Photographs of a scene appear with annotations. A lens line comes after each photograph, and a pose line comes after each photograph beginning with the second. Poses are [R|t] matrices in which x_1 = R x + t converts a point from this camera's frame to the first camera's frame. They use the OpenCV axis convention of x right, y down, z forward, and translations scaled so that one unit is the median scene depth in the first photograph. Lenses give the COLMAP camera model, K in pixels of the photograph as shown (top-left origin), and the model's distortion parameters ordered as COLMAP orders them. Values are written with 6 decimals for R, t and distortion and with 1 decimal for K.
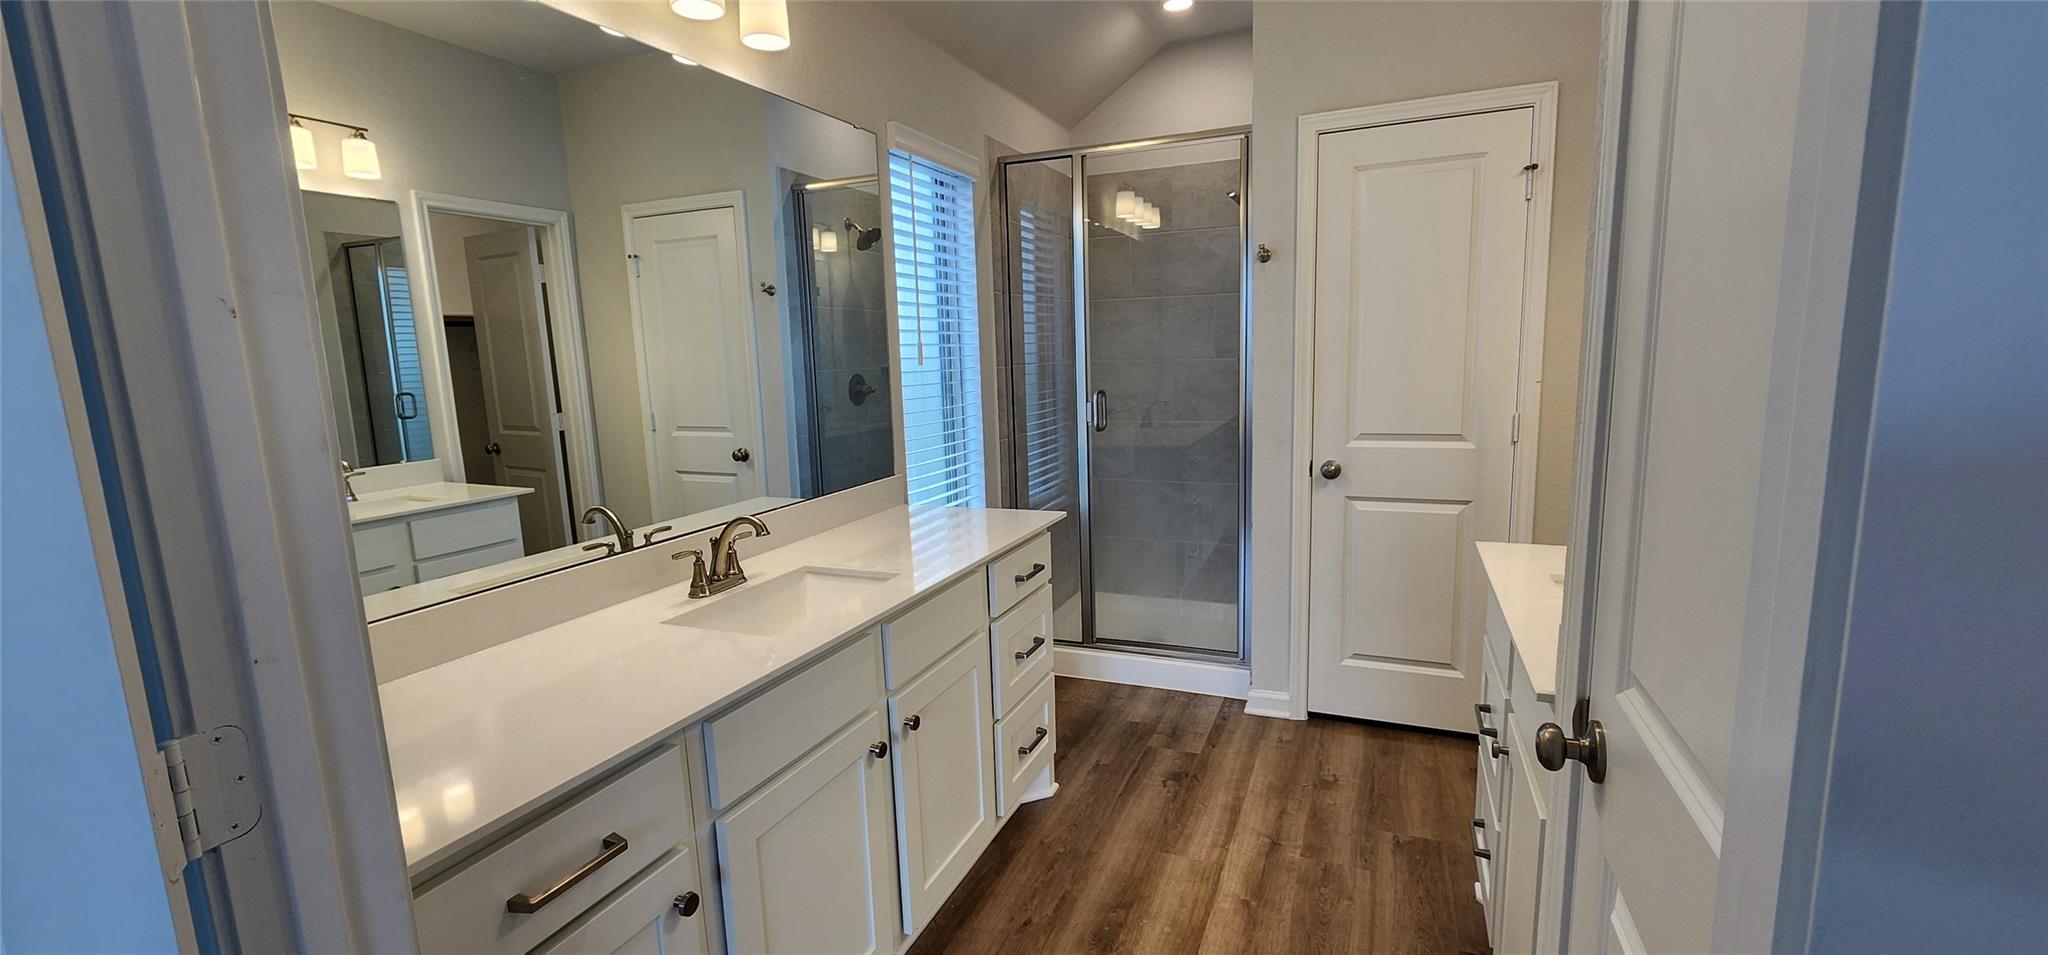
lens RADIAL K [[838.0, 0, 1023.9], [0, 838.0, 476.7], [0, 0, 1]] dist [-0.003582, -0.000057]
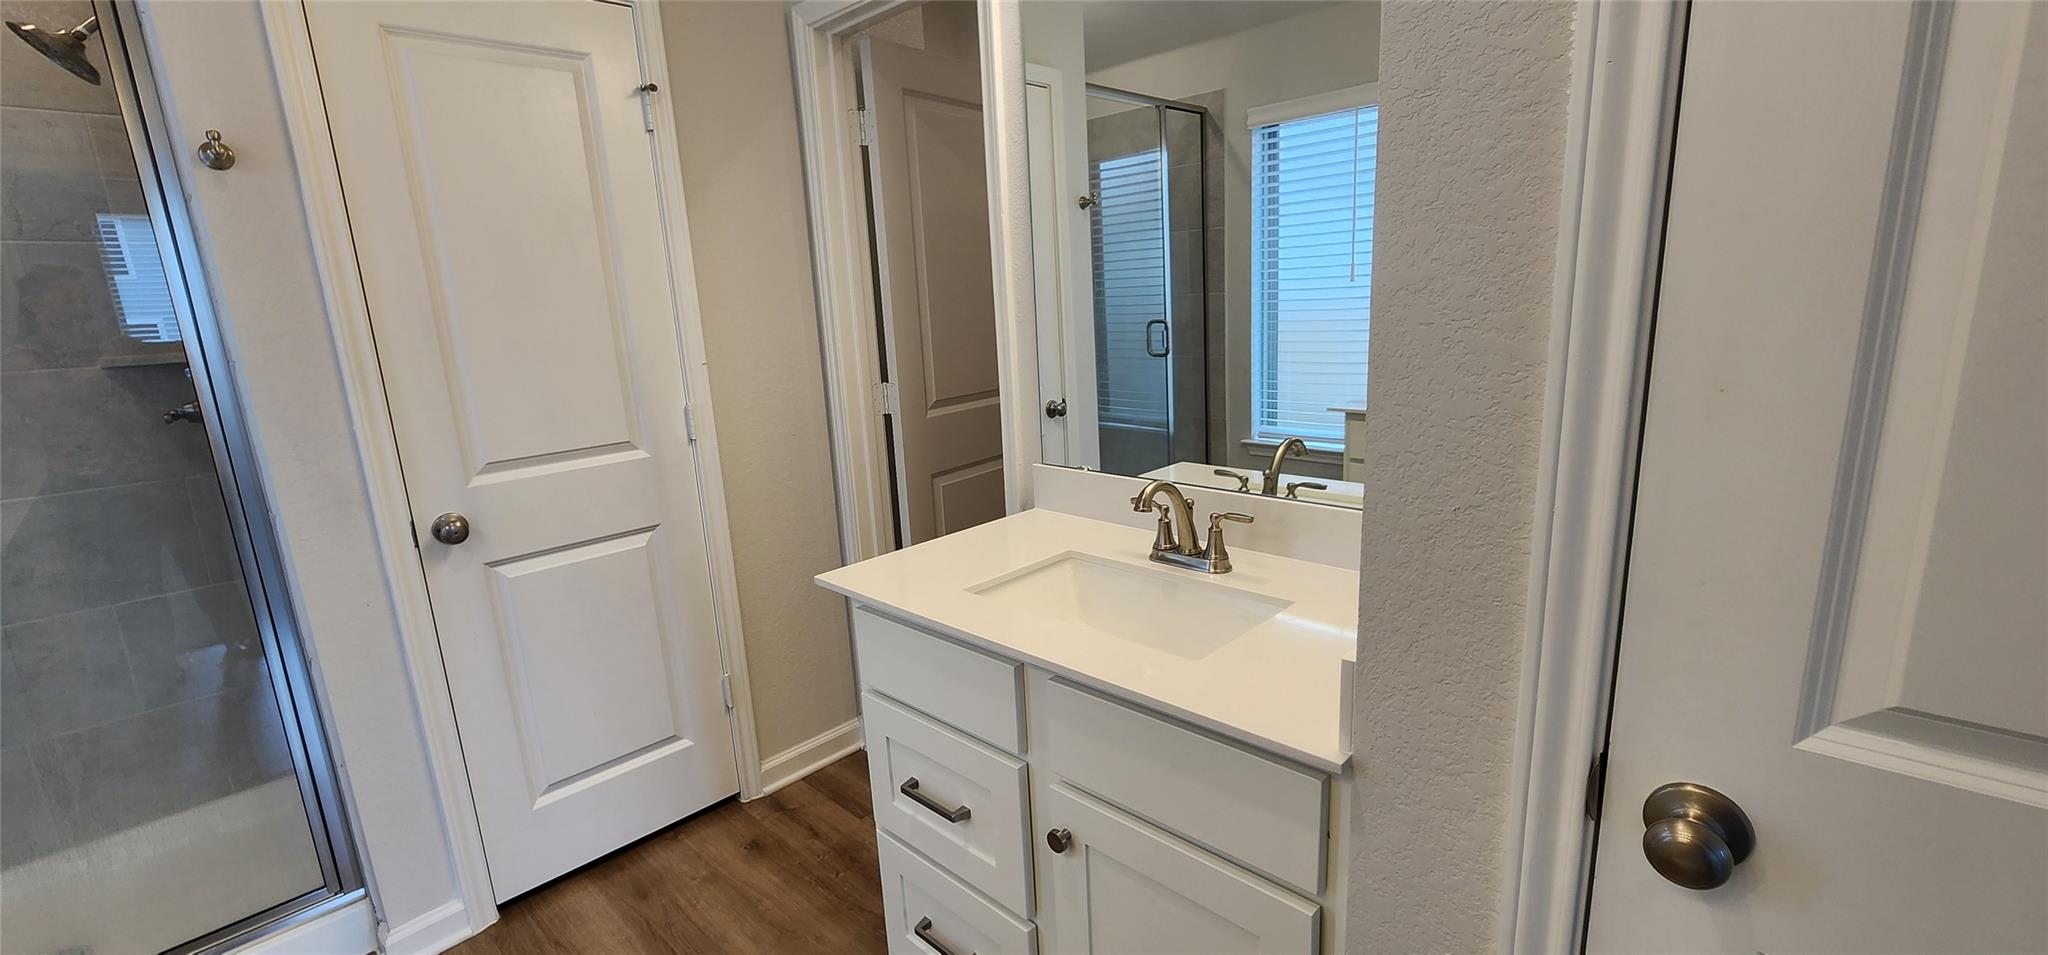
lens RADIAL K [[838.0, 0, 1014.8], [0, 838.0, 479.9], [0, 0, 1]] dist [-0.003582, -0.000057]
pose [[0.376211, -0.188220, 0.907215, -0.031078], [0.184958, 0.974697, 0.125521, -0.045373], [-0.907885, 0.120574, 0.401505, 0.377232]]
